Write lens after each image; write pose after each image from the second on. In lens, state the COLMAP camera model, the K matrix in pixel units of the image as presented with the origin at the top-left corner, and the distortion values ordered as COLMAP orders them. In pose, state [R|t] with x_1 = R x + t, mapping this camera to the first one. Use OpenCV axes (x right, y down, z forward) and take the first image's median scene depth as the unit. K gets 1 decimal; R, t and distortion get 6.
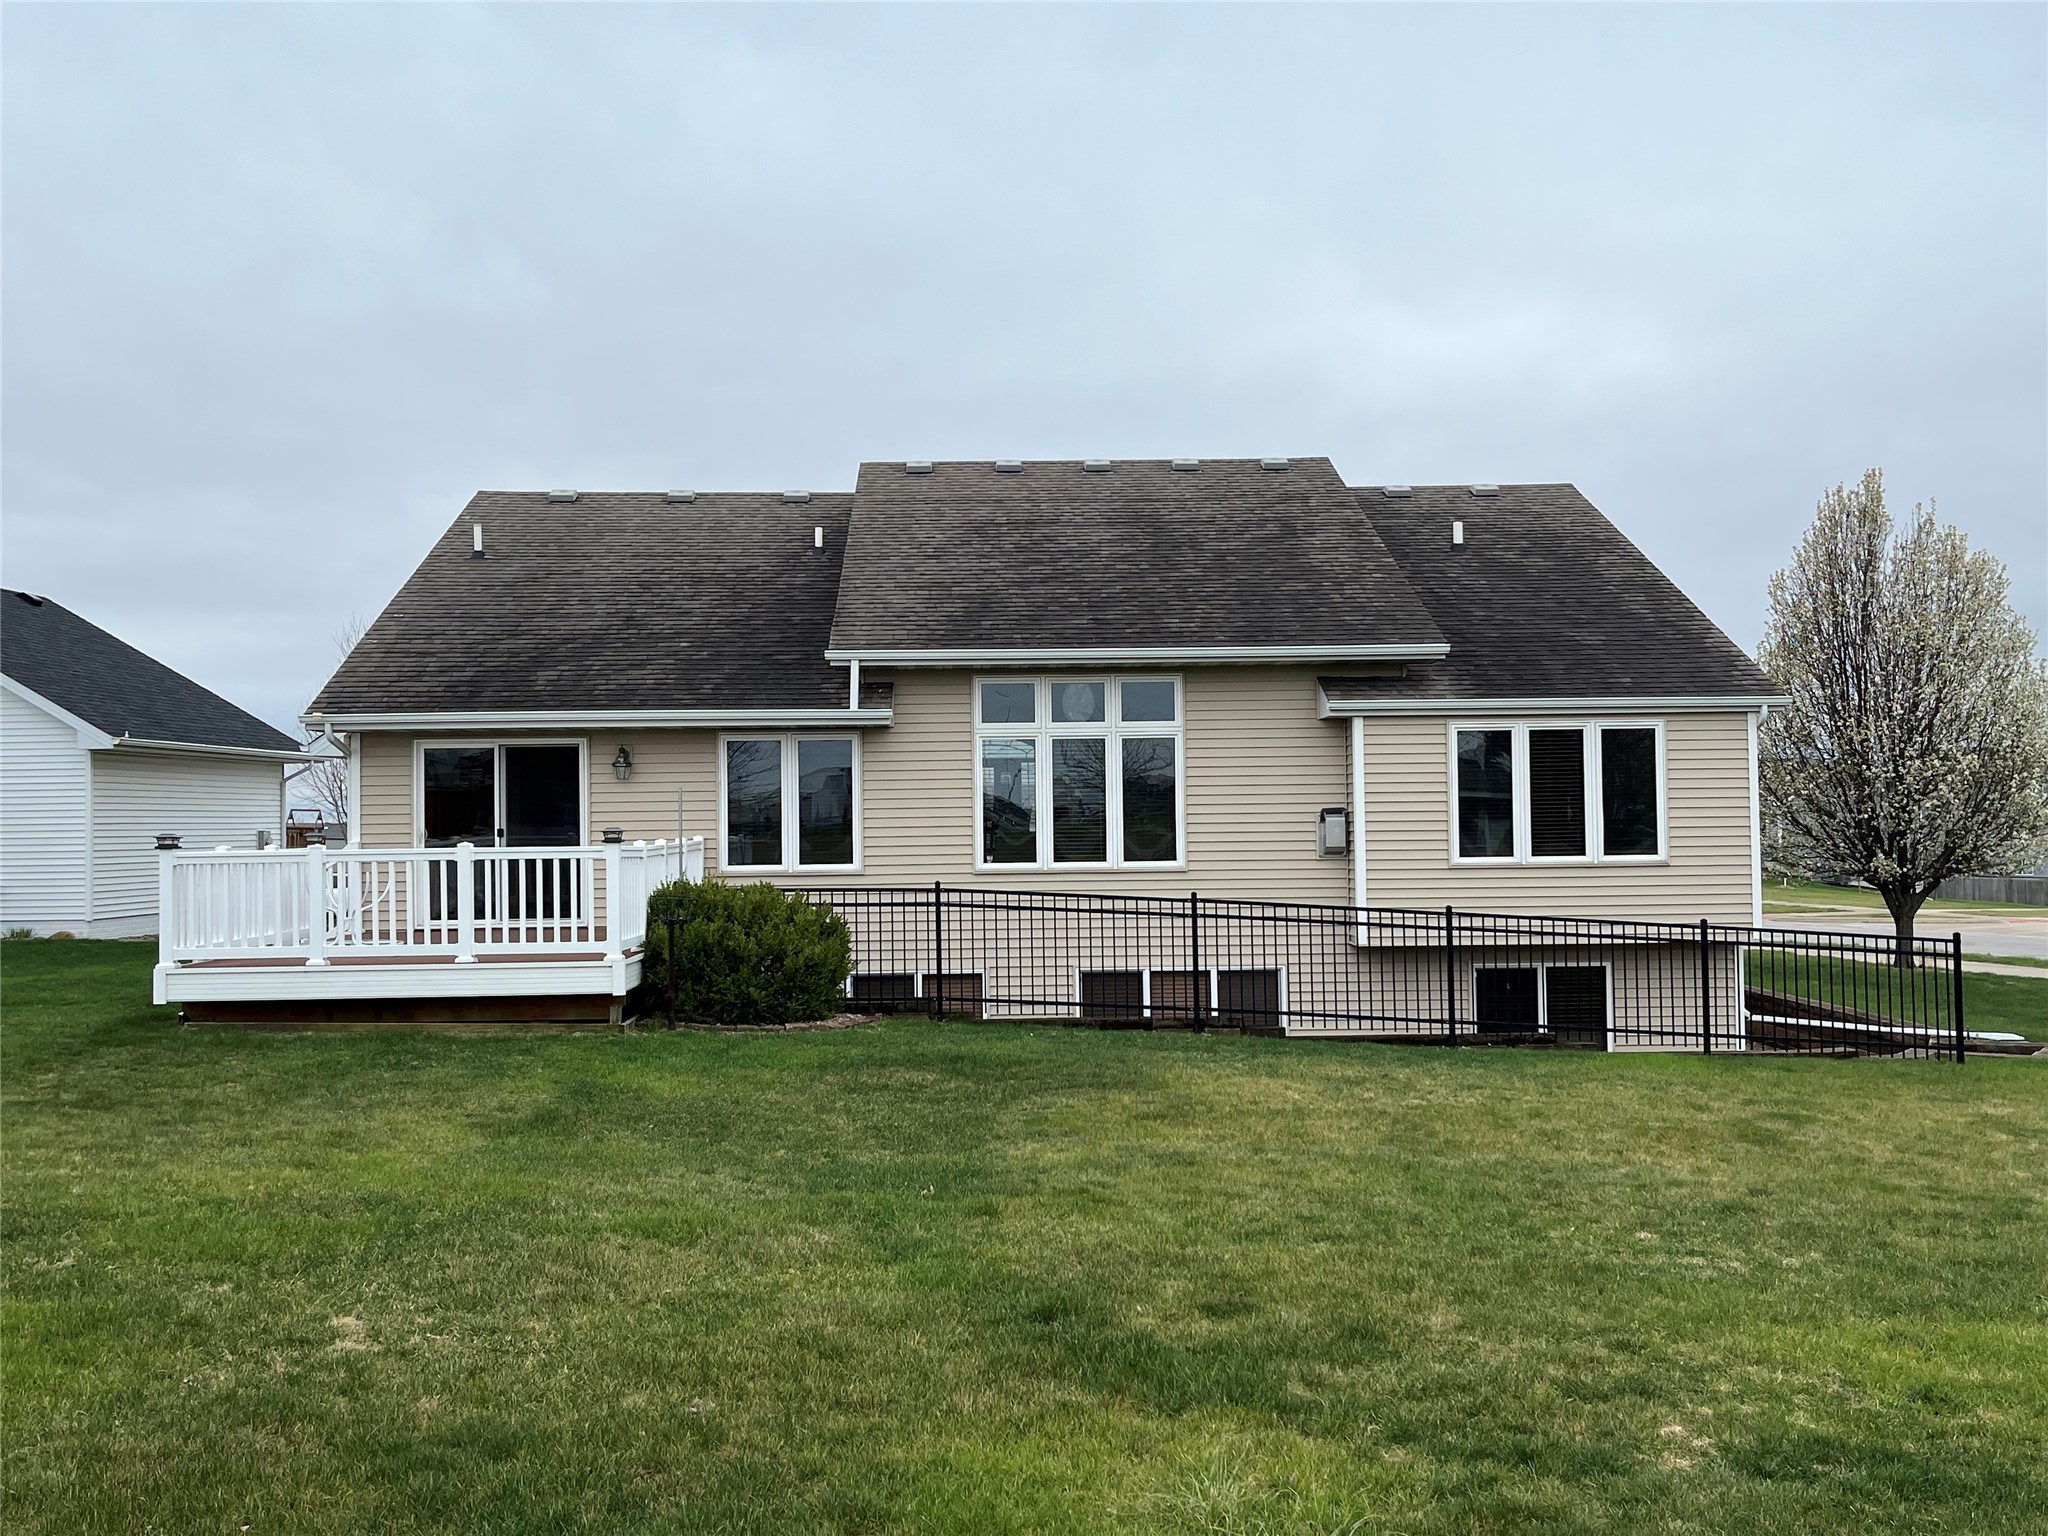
lens RADIAL K [[1961.5, 0, 1024.0], [0, 1961.5, 768.0], [0, 0, 1]] dist [-0.025069, -0.008438]
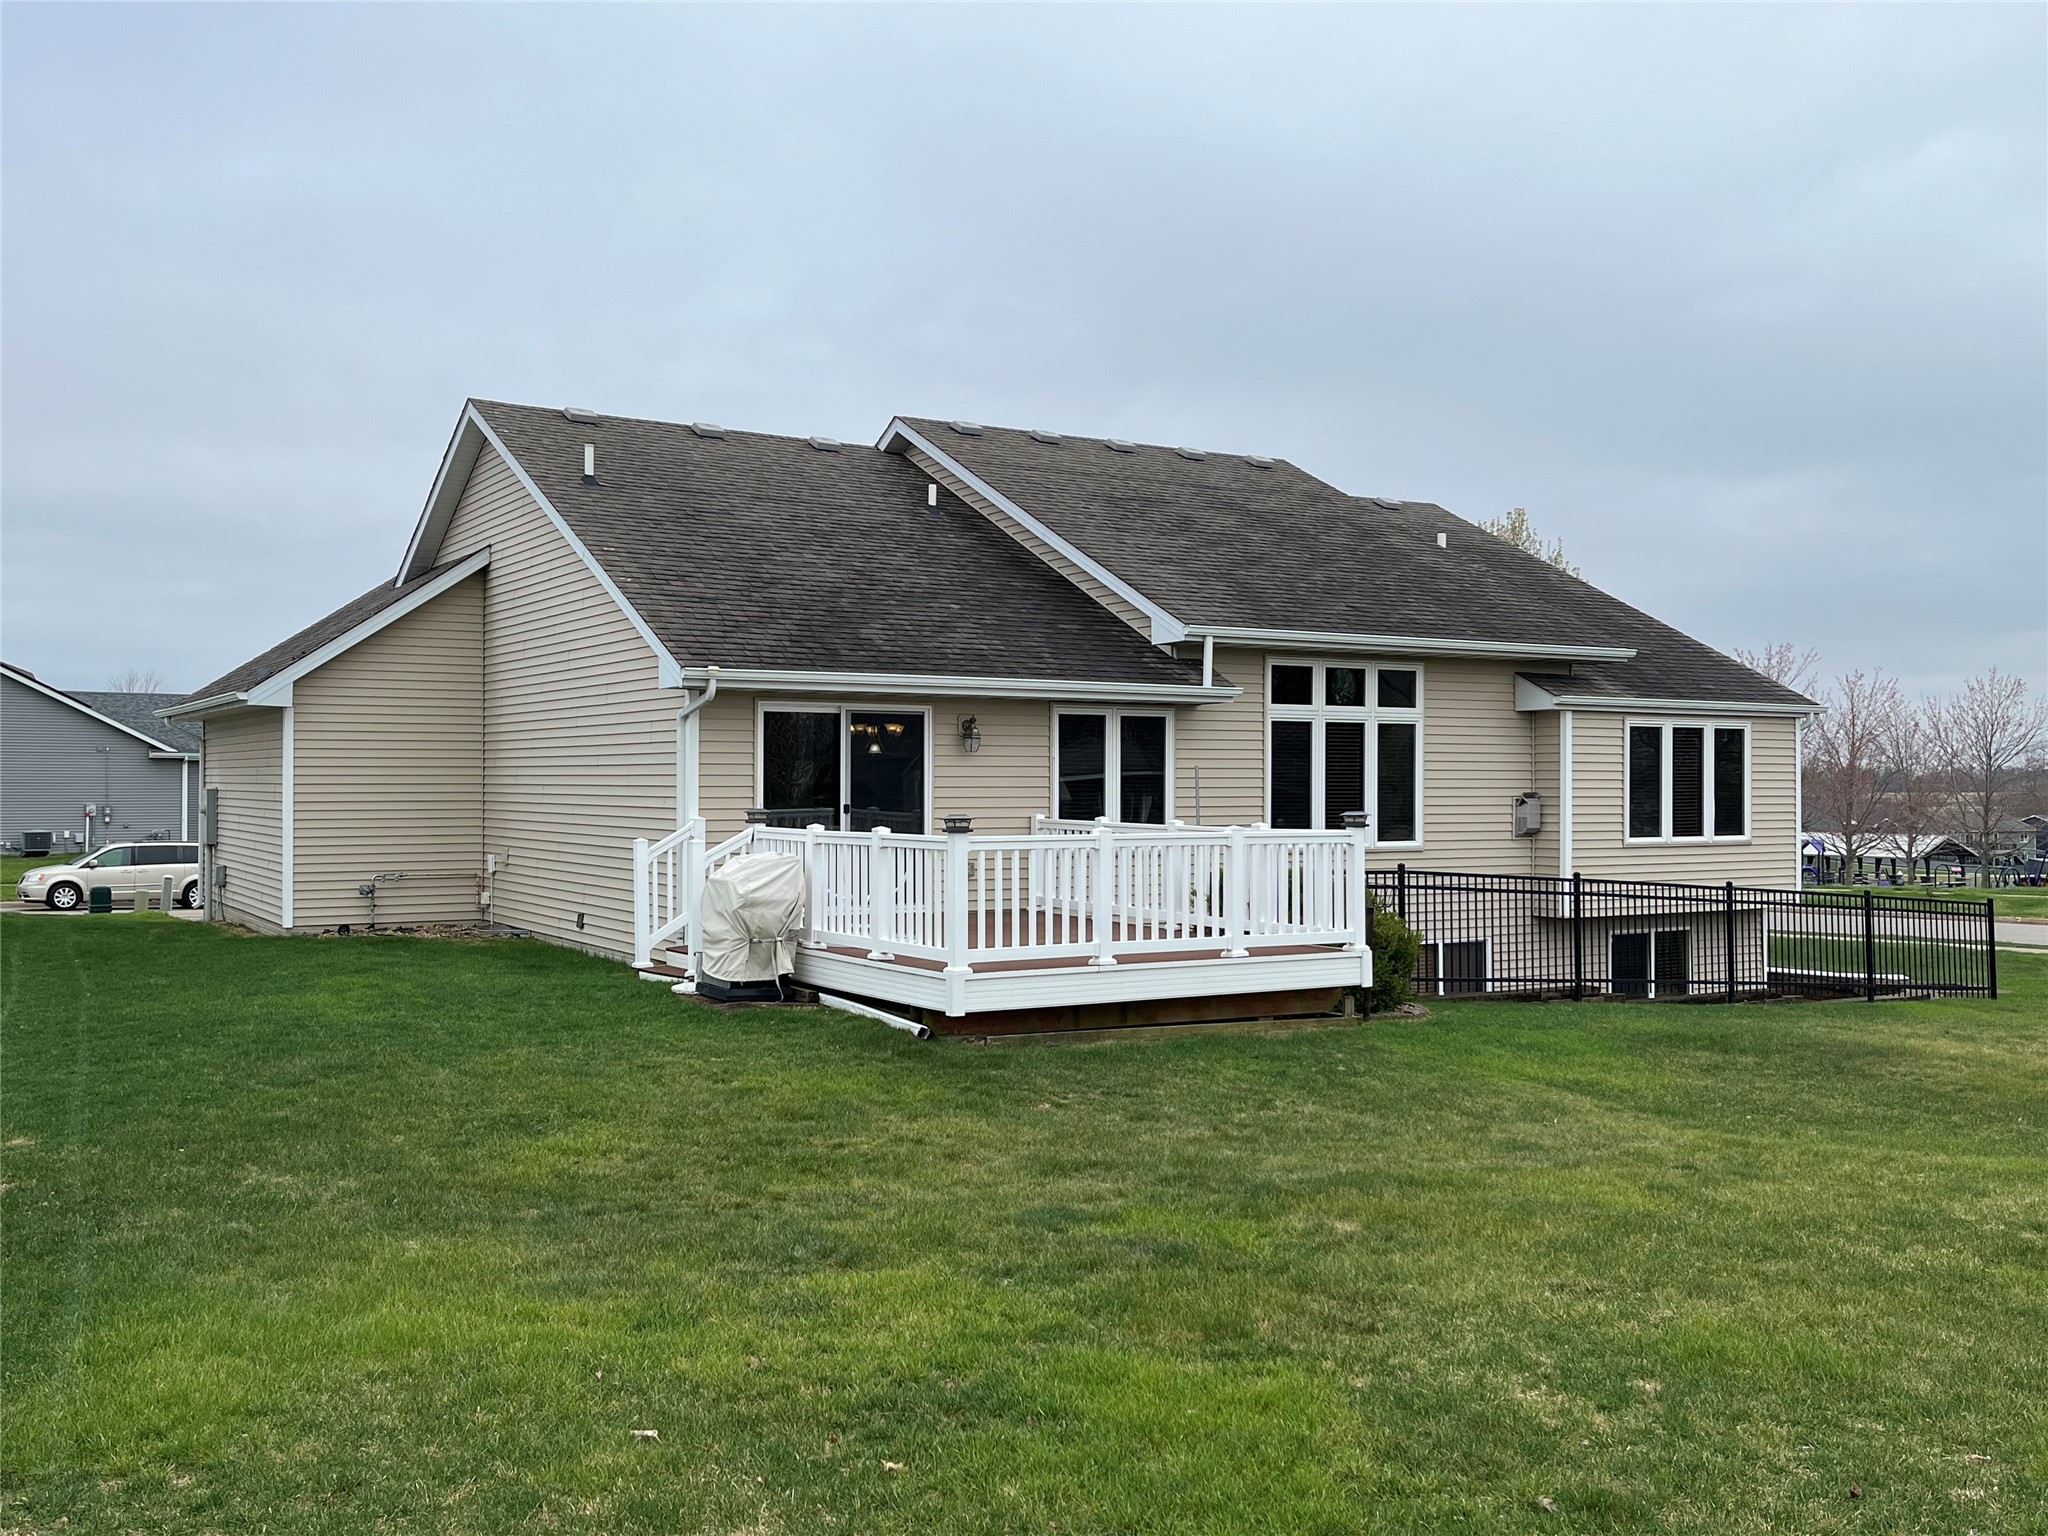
lens RADIAL K [[1961.5, 0, 1024.0], [0, 1961.5, 768.0], [0, 0, 1]] dist [-0.025069, -0.008438]
pose [[0.852814, 0.017687, 0.521916, -0.657248], [-0.025309, 0.999652, 0.007478, 0.005654], [-0.521602, -0.019586, 0.852964, 0.209510]]
